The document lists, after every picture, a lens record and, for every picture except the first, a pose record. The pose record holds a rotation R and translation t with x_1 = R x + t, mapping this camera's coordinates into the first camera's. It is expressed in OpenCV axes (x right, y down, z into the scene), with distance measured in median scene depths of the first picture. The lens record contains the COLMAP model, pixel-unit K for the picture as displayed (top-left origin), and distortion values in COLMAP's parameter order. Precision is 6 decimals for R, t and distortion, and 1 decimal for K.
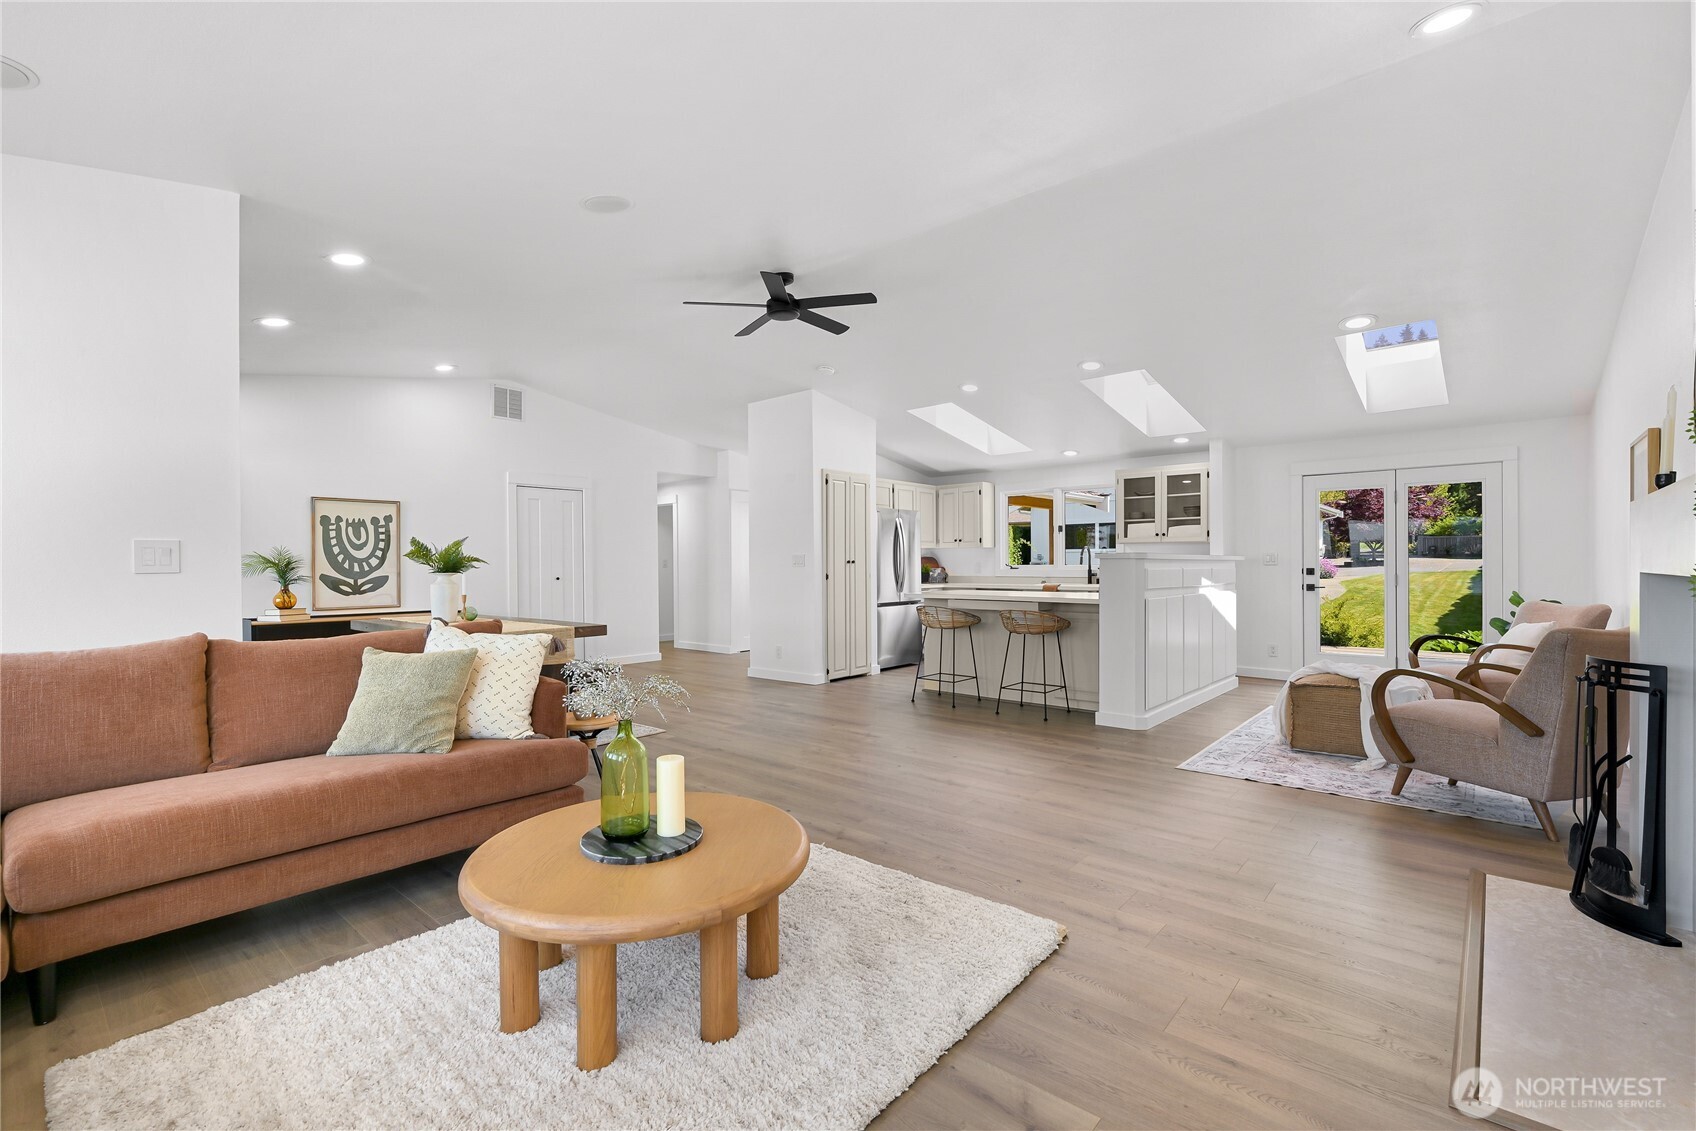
lens RADIAL K [[744.1, 0, 844.0], [0, 744.1, 565.9], [0, 0, 1]] dist [-0.000629, -0.000152]
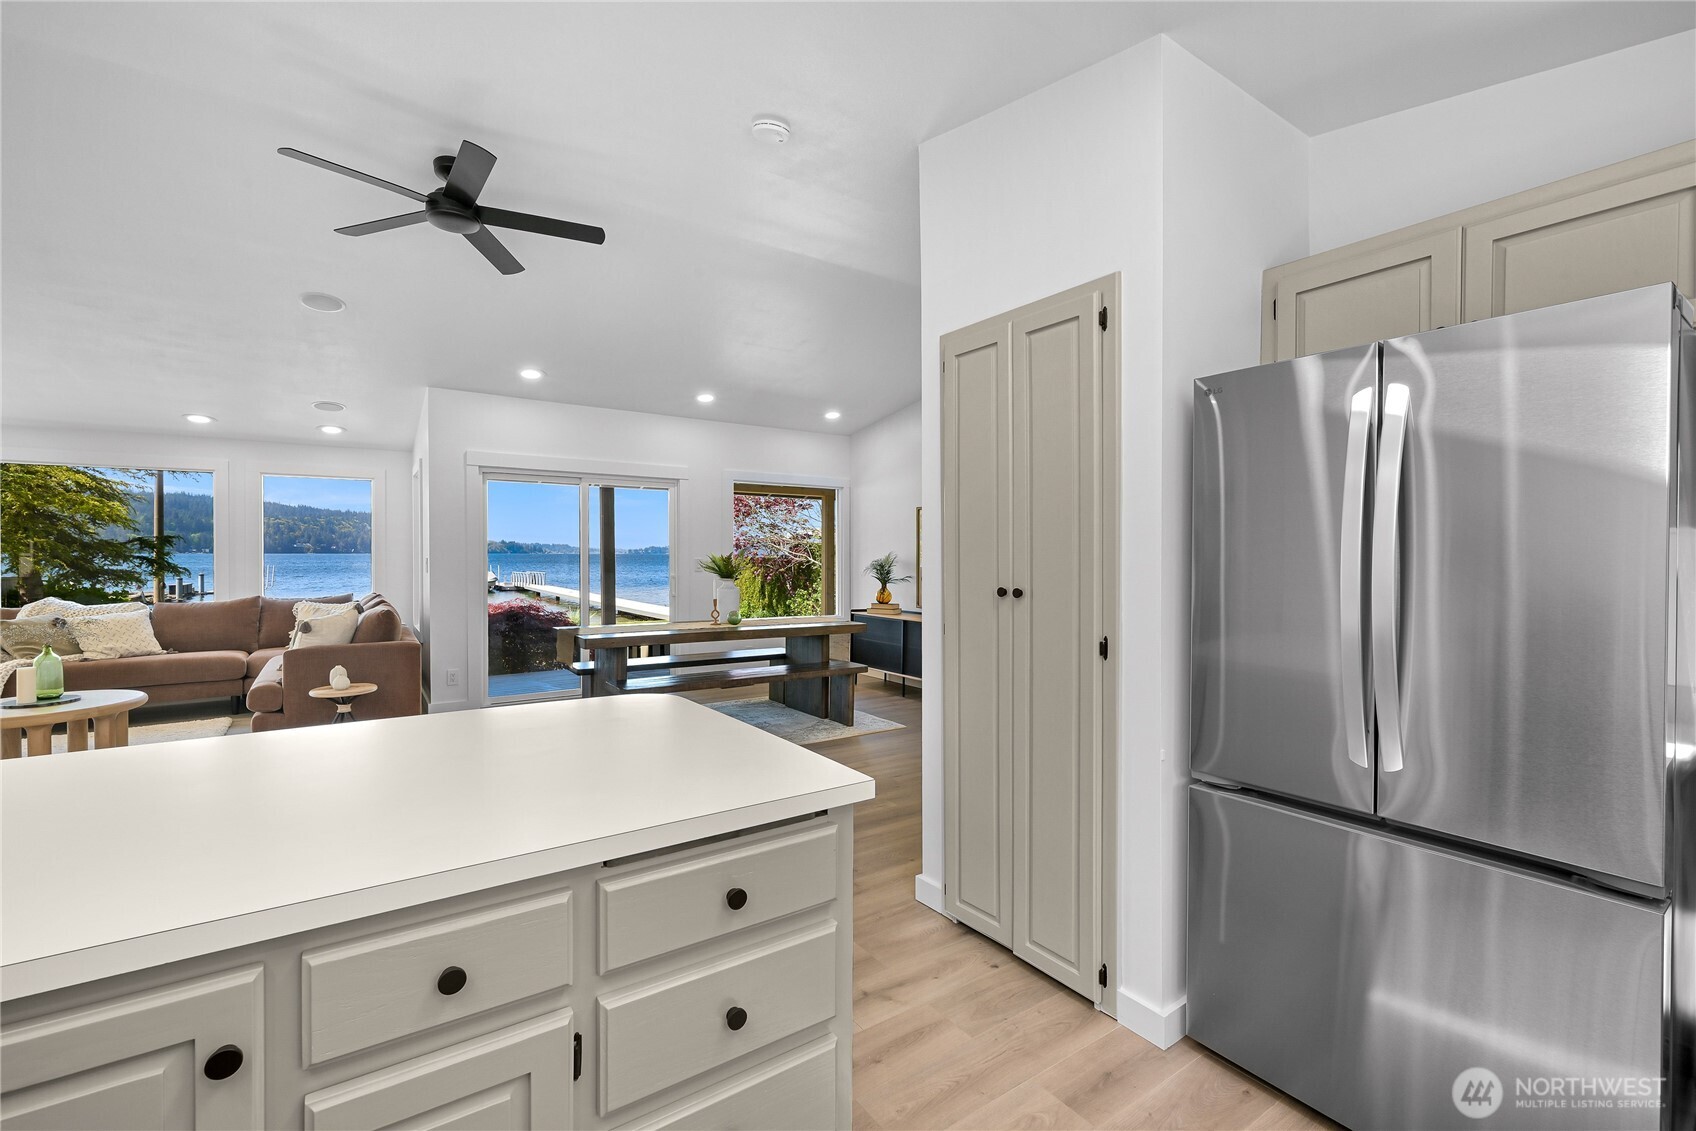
lens RADIAL K [[715.3, 0, 861.3], [0, 715.3, 562.8], [0, 0, 1]] dist [0.000718, -0.000255]
pose [[-0.222609, 0.014736, -0.974797, 0.355040], [-0.005030, 0.999855, 0.016263, -0.024443], [0.974895, 0.008523, -0.222502, 1.109087]]
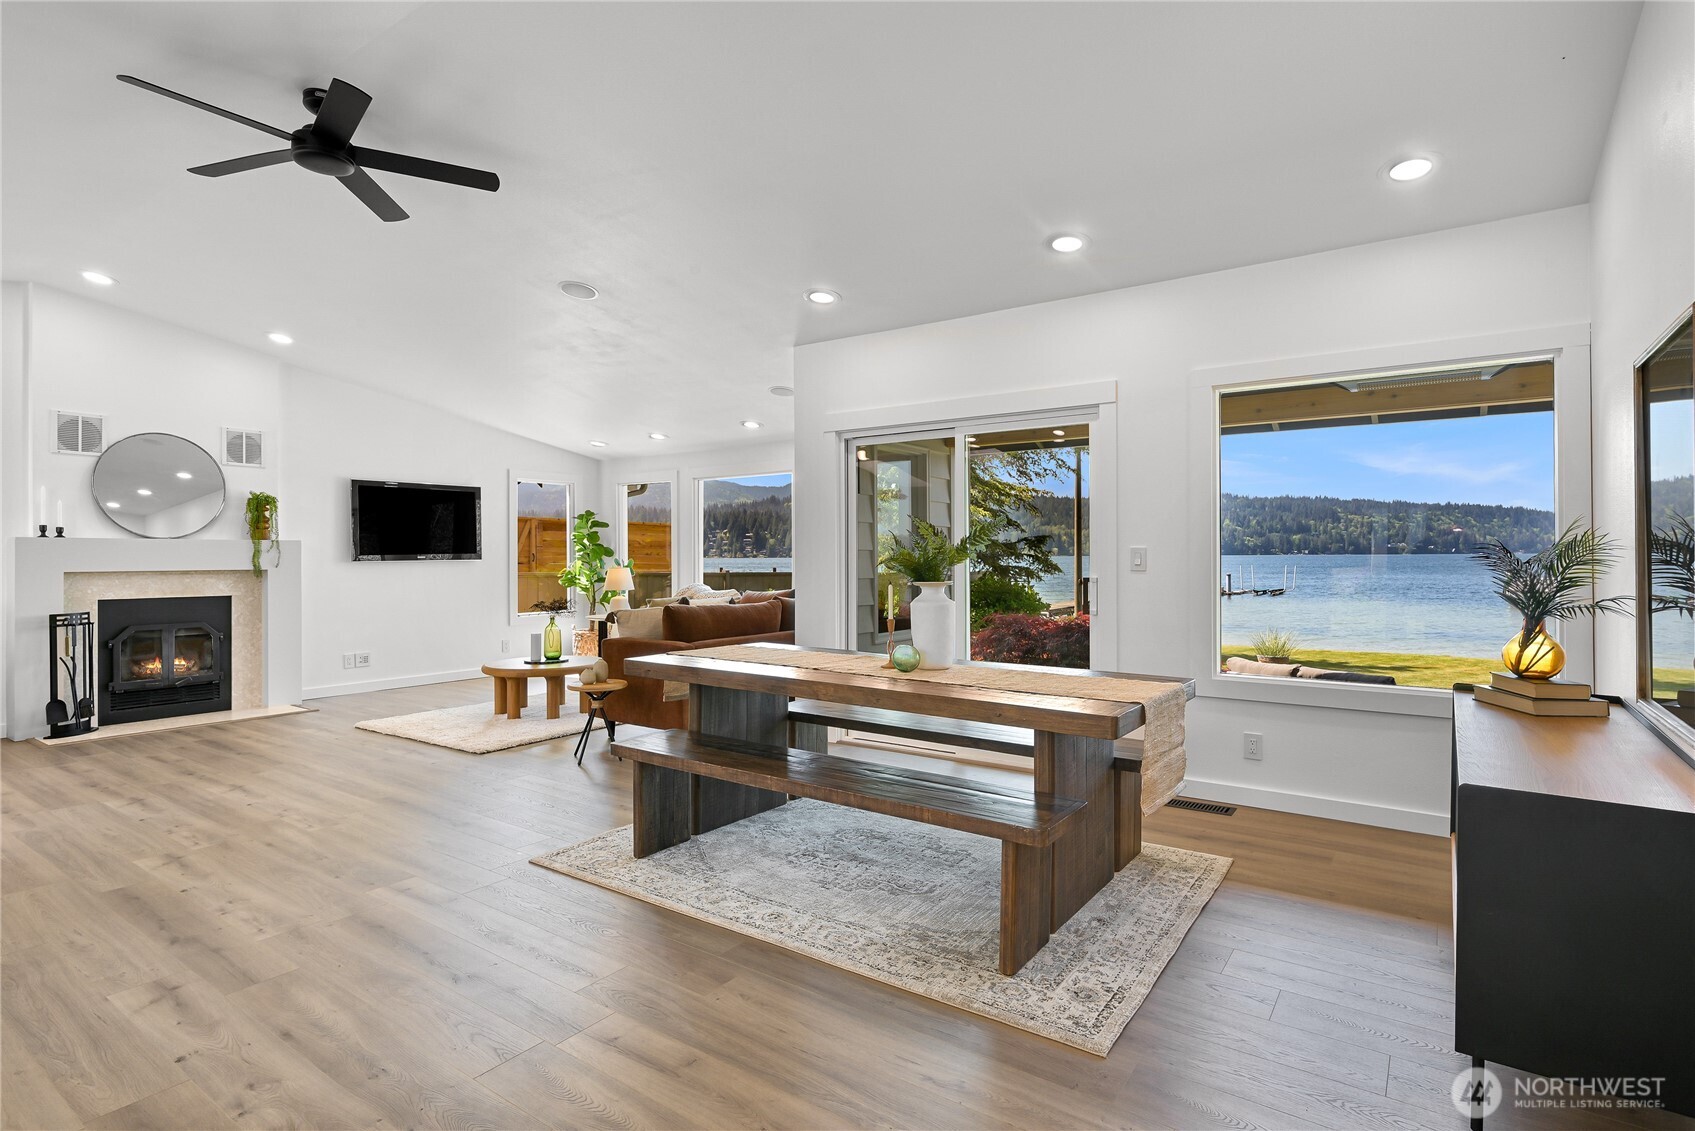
lens RADIAL K [[853.3, 0, 847.6], [0, 853.3, 554.3], [0, 0, 1]] dist [0.003581, -0.000163]
pose [[-0.993727, 0.008025, -0.111546, -0.311794], [0.007892, 0.999968, 0.001628, -0.009754], [0.111556, 0.000738, -0.993758, 1.275850]]
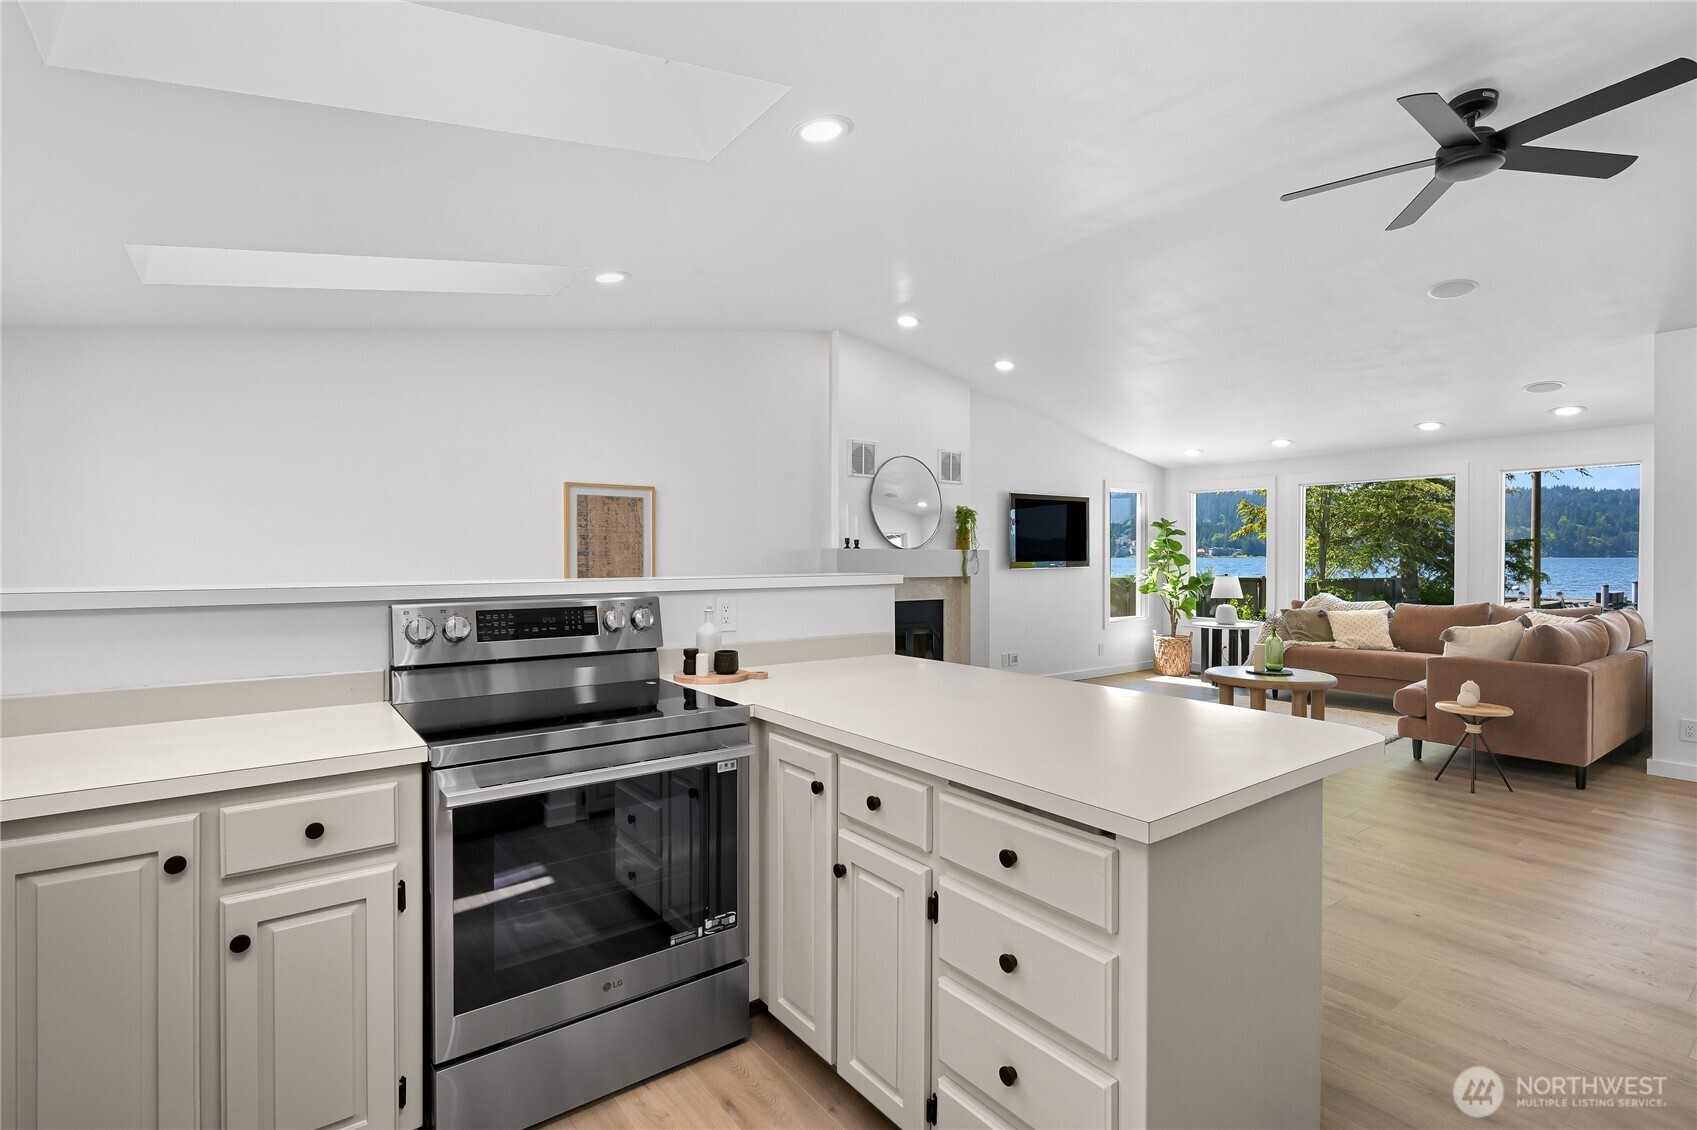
lens RADIAL K [[803.2, 0, 844.2], [0, 803.2, 560.7], [0, 0, 1]] dist [0.005918, -0.001489]
pose [[-0.980724, 0.002134, 0.195387, 0.204967], [0.003856, 0.999957, 0.008433, -0.025070], [-0.195360, 0.009024, -0.980690, 1.259315]]
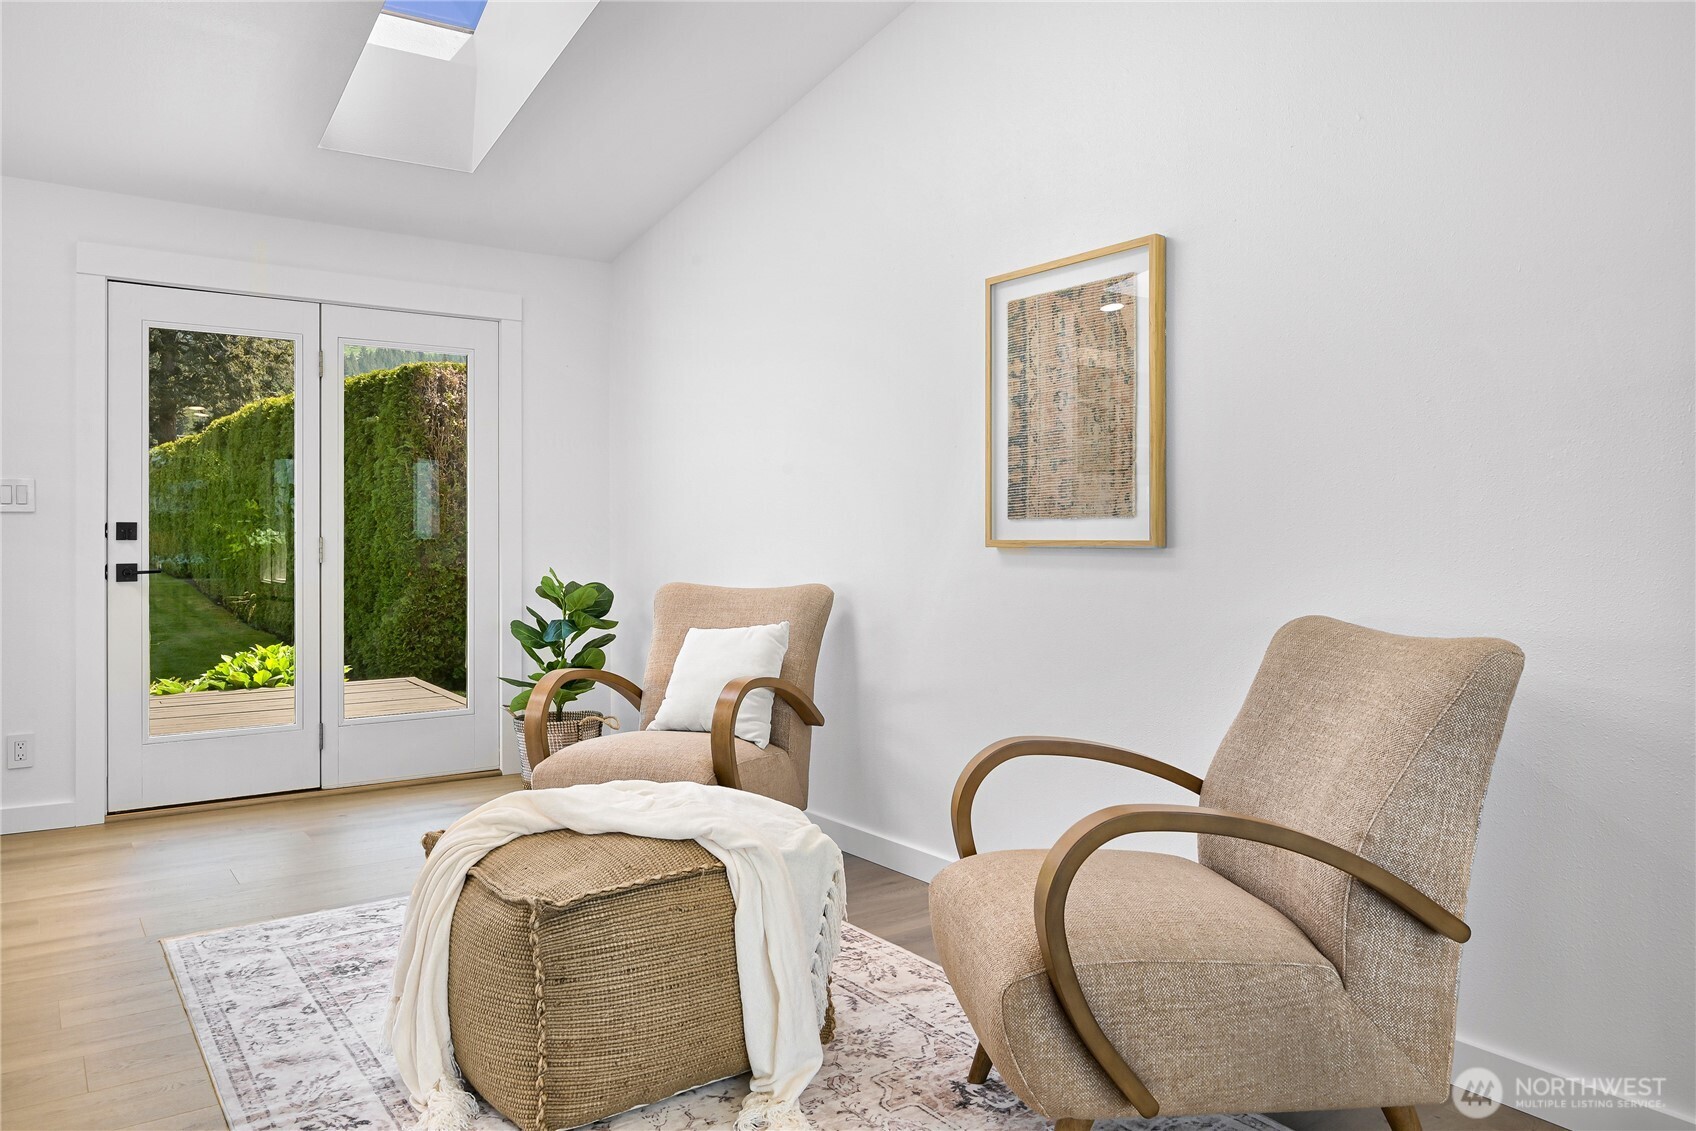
lens RADIAL K [[1167.9, 0, 857.3], [0, 1167.9, 529.2], [0, 0, 1]] dist [-0.026511, -0.000620]
pose [[0.221016, 0.011509, 0.975202, 0.132461], [0.000876, 0.999928, -0.012000, 0.014425], [-0.975270, 0.003506, 0.220990, 0.516347]]
